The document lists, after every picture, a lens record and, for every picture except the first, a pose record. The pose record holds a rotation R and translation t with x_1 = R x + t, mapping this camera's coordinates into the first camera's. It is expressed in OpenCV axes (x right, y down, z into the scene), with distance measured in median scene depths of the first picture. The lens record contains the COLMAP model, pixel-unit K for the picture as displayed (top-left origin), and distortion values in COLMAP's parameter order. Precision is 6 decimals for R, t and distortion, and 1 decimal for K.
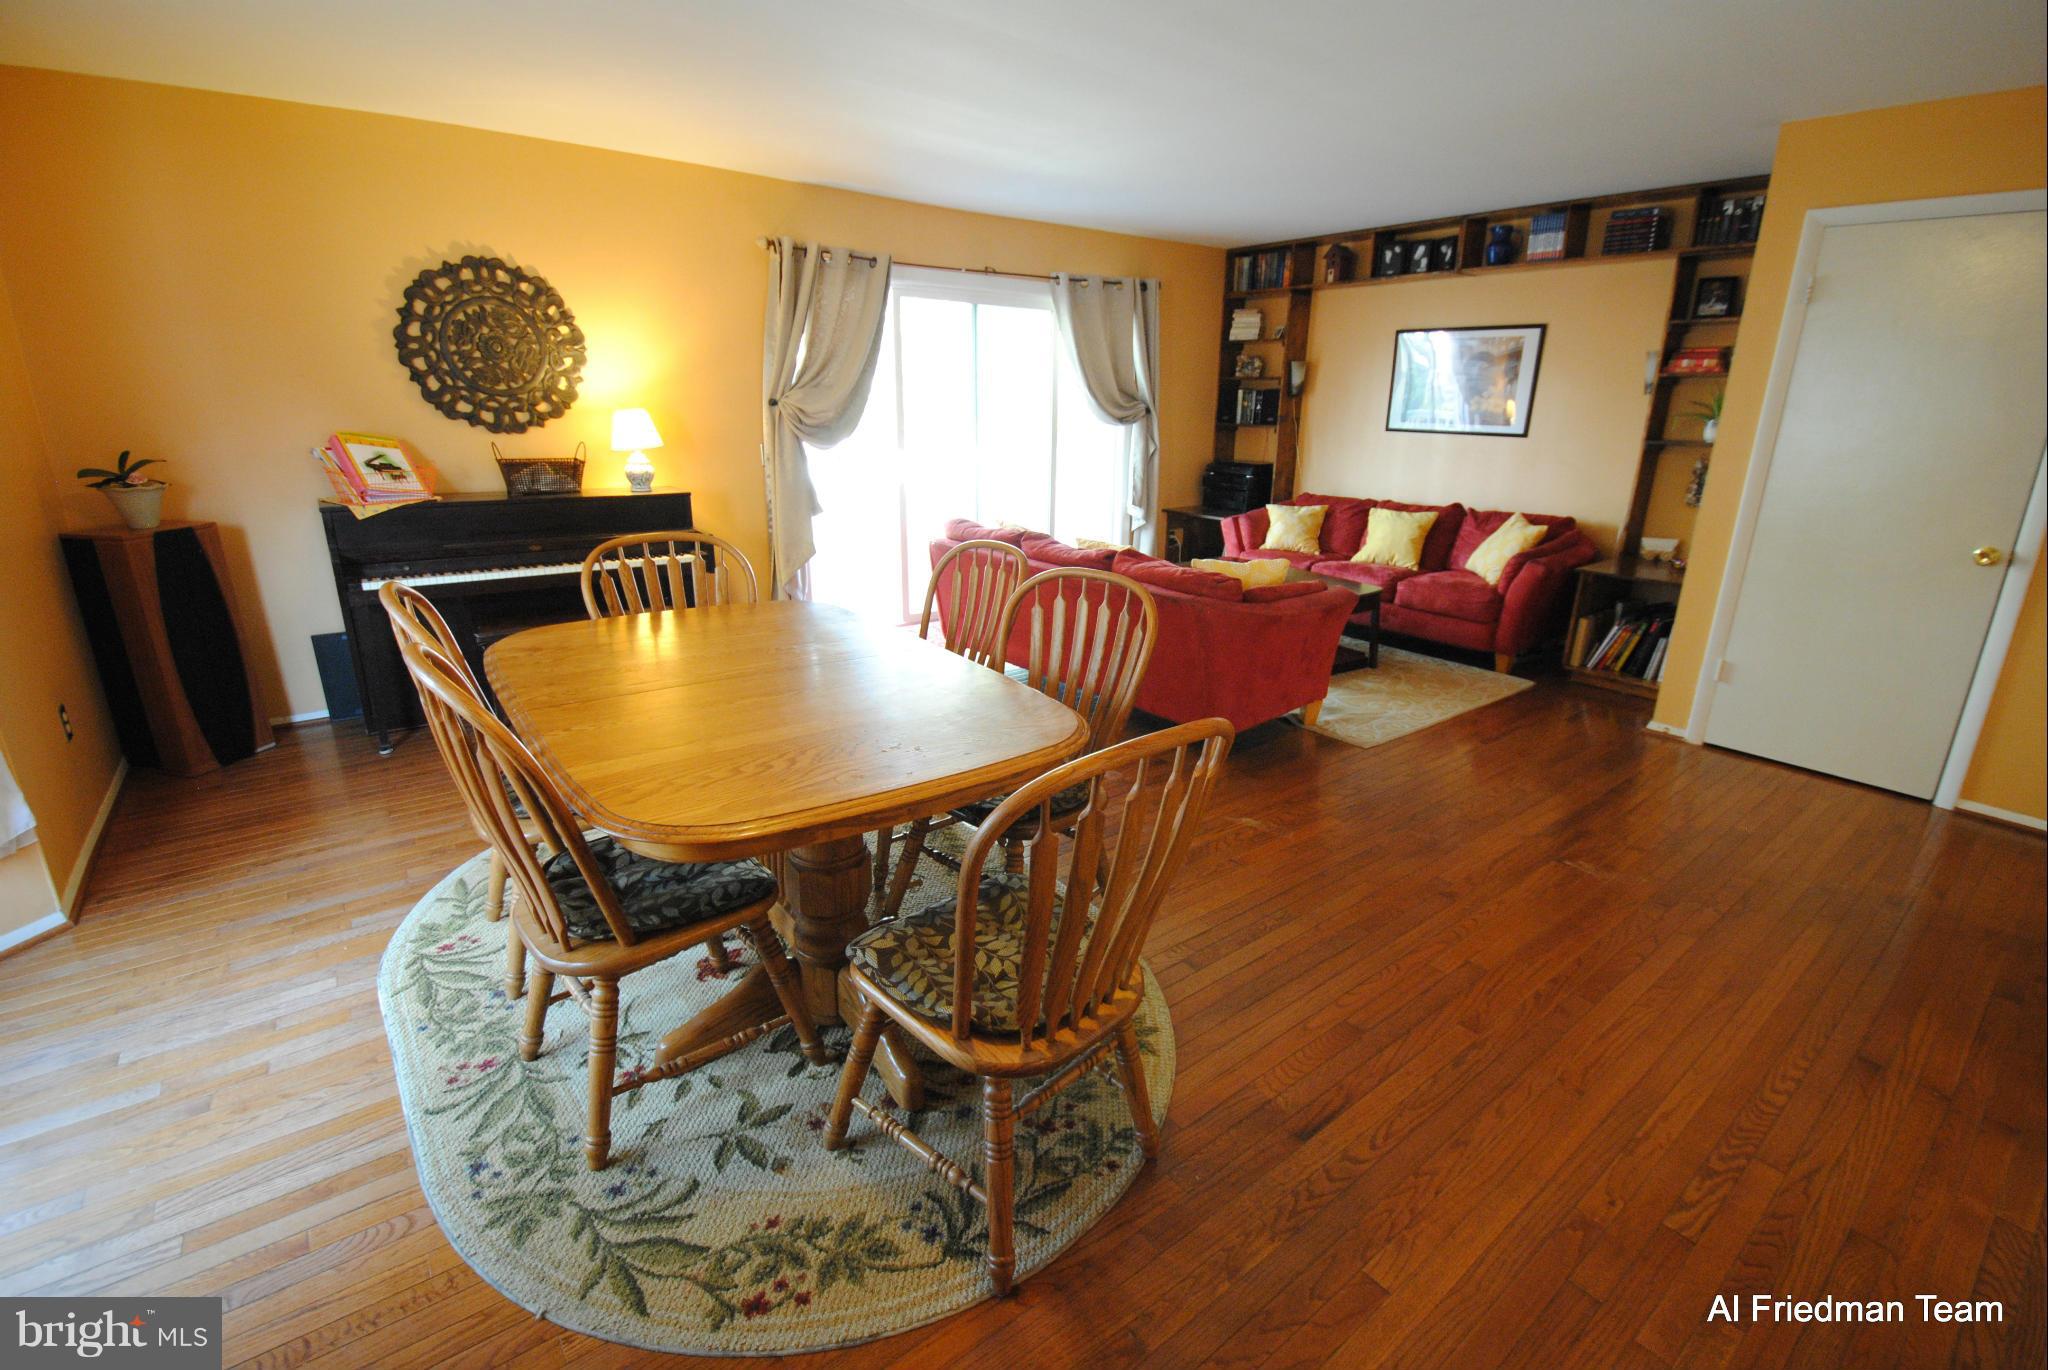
lens RADIAL K [[904.3, 0, 1039.0], [0, 904.3, 677.5], [0, 0, 1]] dist [0.021086, -0.027018]
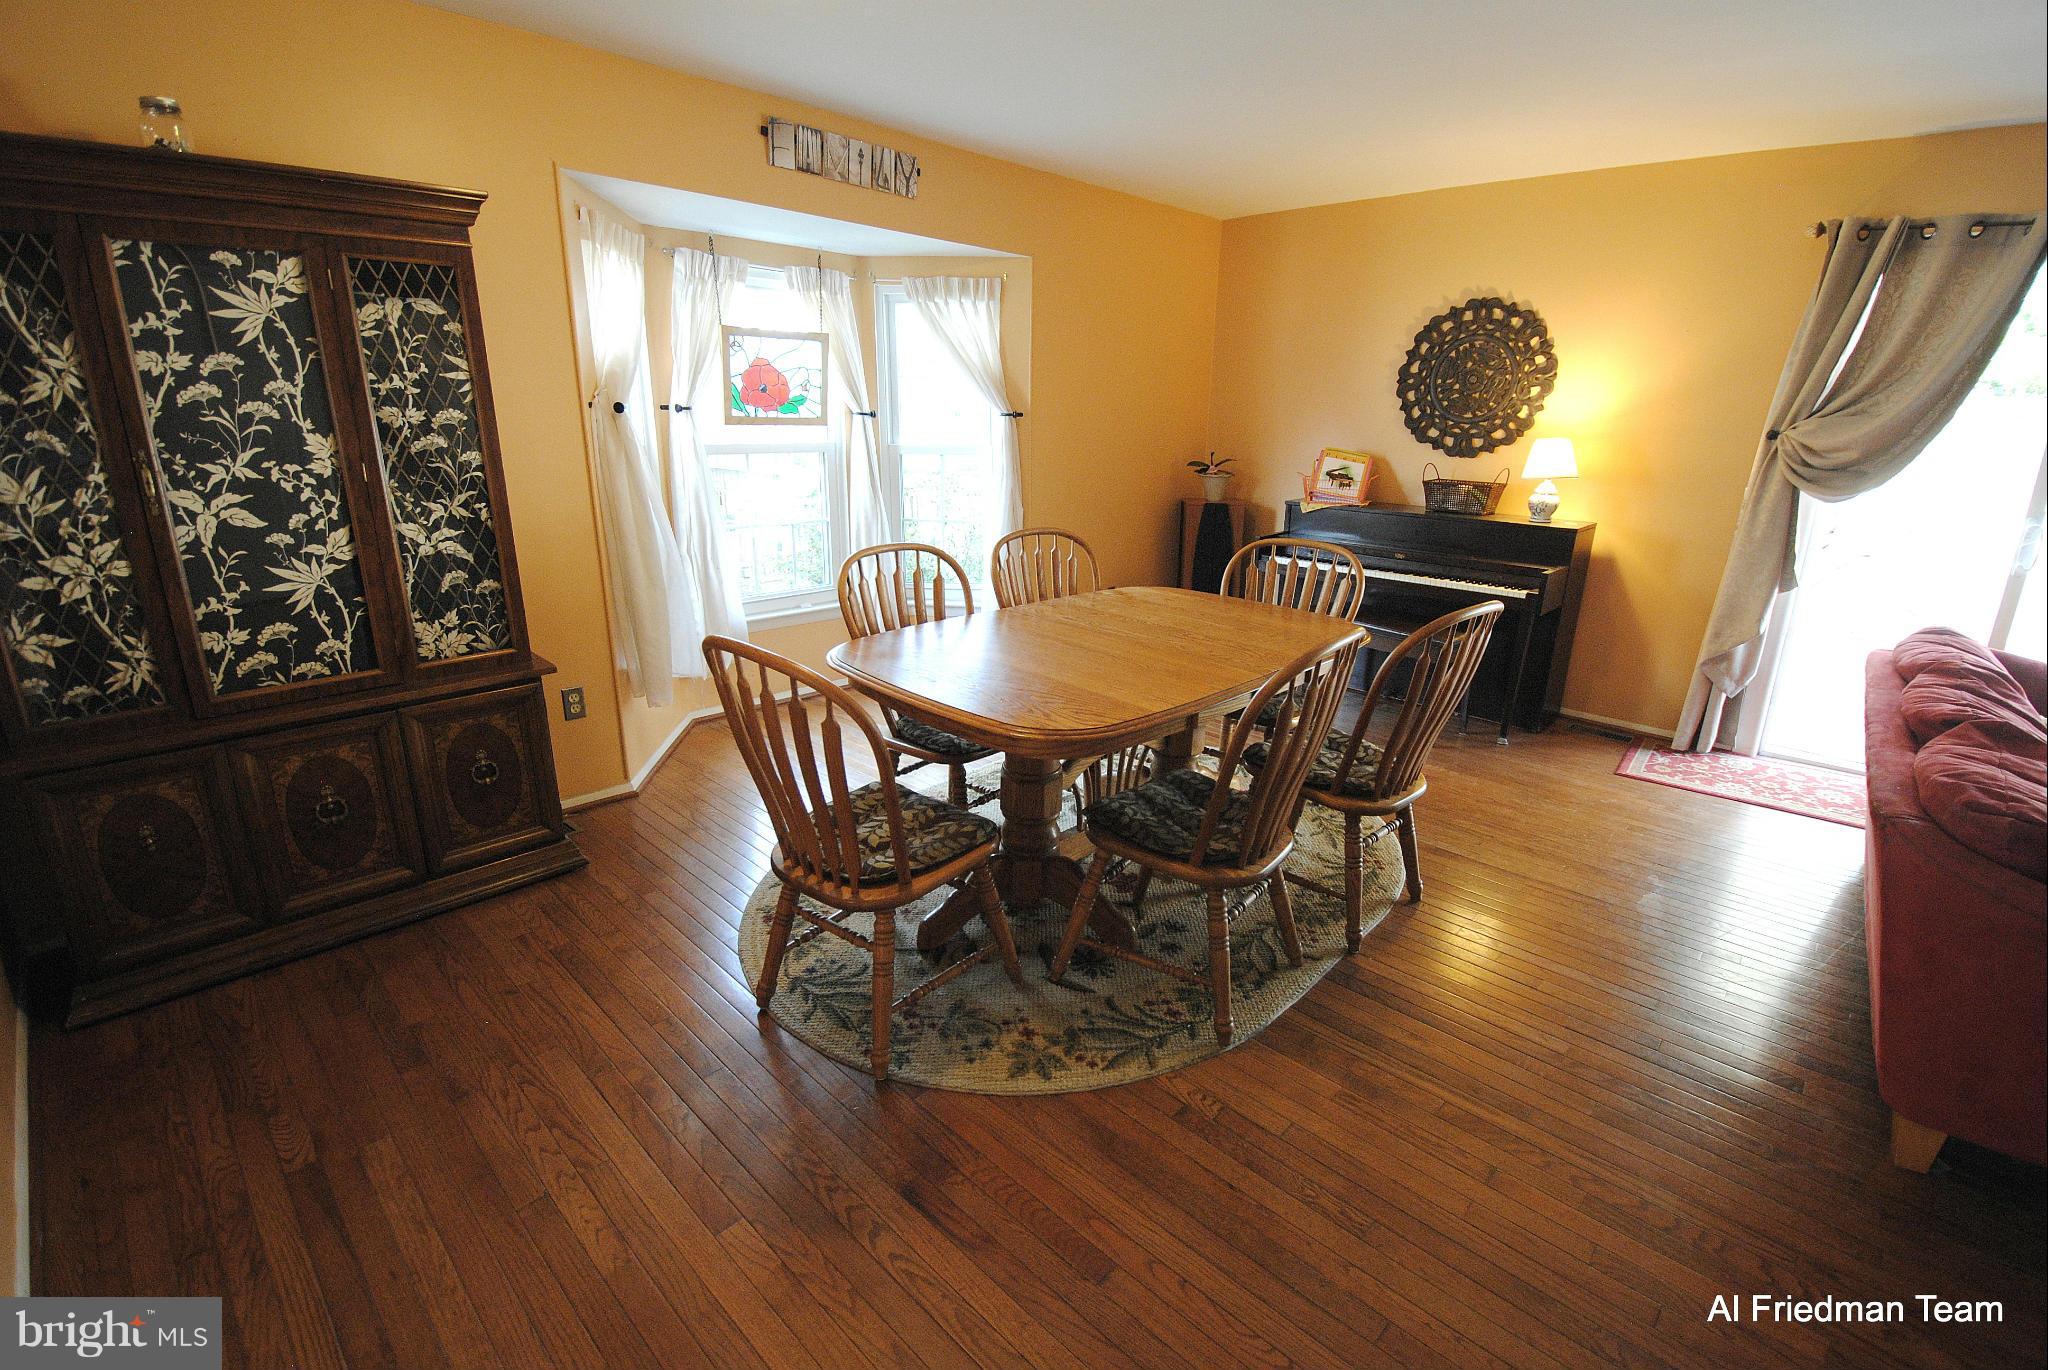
lens RADIAL K [[911.7, 0, 1038.2], [0, 911.7, 679.7], [0, 0, 1]] dist [0.011114, -0.019653]
pose [[0.143677, 0.269652, -0.952179, 0.395606], [-0.307990, 0.926563, 0.215924, -0.085023], [0.940478, 0.262238, 0.216176, 0.297252]]
